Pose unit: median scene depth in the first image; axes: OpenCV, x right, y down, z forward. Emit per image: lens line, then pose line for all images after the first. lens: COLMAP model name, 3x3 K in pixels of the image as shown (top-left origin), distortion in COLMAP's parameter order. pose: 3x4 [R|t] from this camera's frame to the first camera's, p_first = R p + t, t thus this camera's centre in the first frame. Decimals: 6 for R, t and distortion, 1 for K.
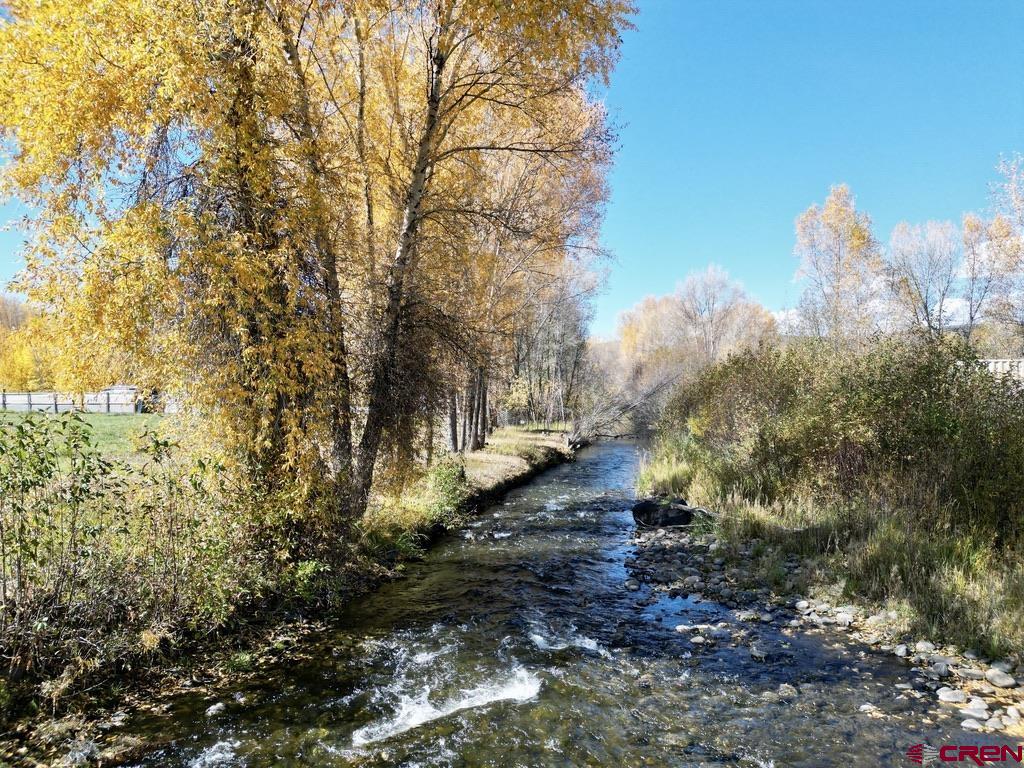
lens RADIAL K [[714.4, 0, 506.1], [0, 714.4, 384.9], [0, 0, 1]] dist [0.075351, -0.055975]
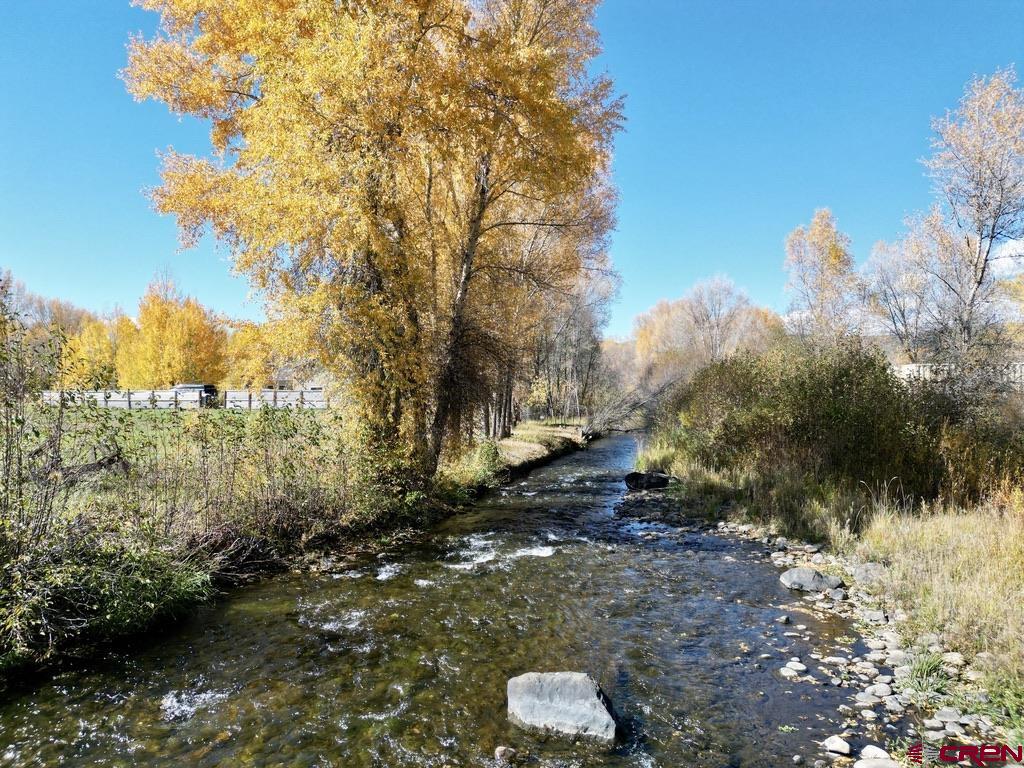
lens RADIAL K [[714.4, 0, 504.2], [0, 714.4, 380.7], [0, 0, 1]] dist [0.075351, -0.055975]
pose [[0.999561, 0.000916, -0.029616, -0.009377], [-0.001066, 0.999987, -0.005057, -0.000503], [0.029610, 0.005086, 0.999549, -0.326506]]
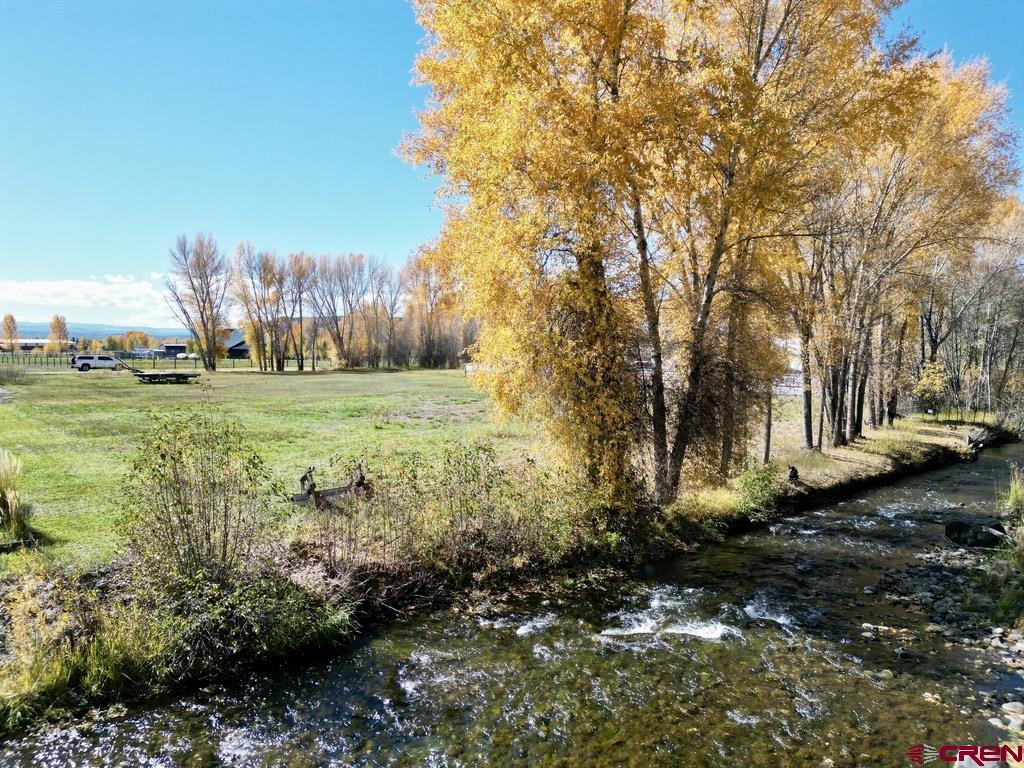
lens RADIAL K [[714.4, 0, 510.1], [0, 714.4, 378.7], [0, 0, 1]] dist [0.075351, -0.055975]
pose [[0.834270, 0.029373, -0.550573, 0.216778], [-0.000658, 0.998632, 0.052281, -0.099312], [0.551355, -0.043254, 0.833149, -0.245912]]
